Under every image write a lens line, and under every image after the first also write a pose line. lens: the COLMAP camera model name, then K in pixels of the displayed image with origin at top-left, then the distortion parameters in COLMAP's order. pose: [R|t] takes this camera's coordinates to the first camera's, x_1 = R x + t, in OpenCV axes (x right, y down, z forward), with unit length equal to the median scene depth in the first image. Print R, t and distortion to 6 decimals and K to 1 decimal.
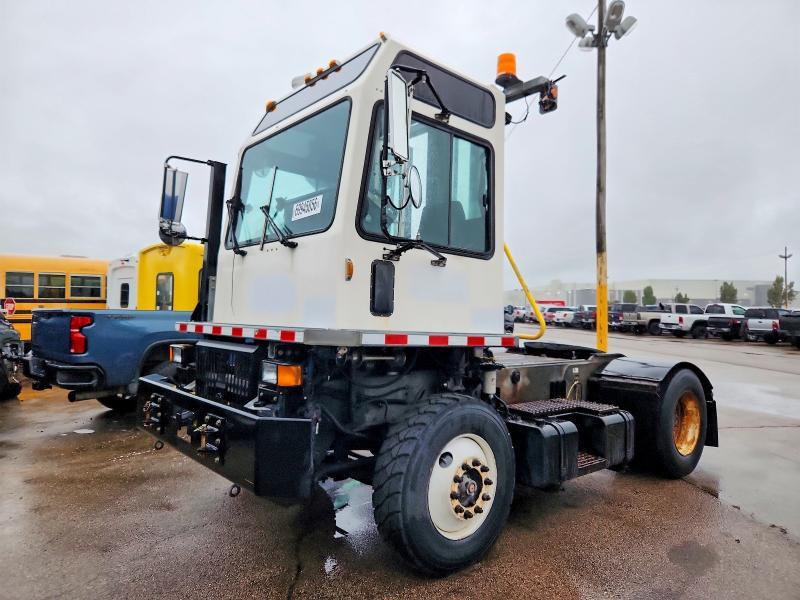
lens RADIAL K [[528.6, 0, 400.0], [0, 528.6, 300.0], [0, 0, 1]] dist [-0.001224, -0.000527]
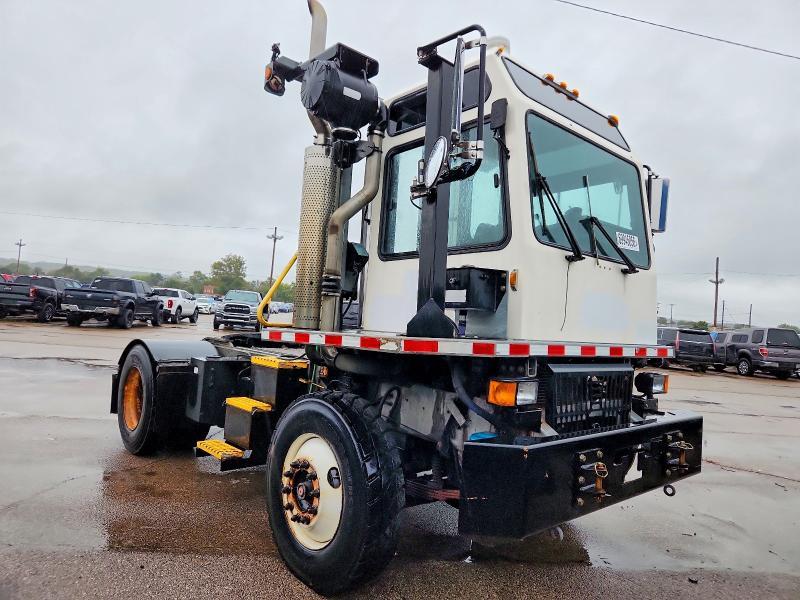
lens RADIAL K [[528.6, 0, 400.0], [0, 528.6, 300.0], [0, 0, 1]] dist [-0.001224, -0.000527]
pose [[0.007709, 0.014323, 0.999868, -1.186012], [-0.099313, 0.994965, -0.013487, 0.018125], [-0.995026, -0.099196, 0.009093, 1.295923]]
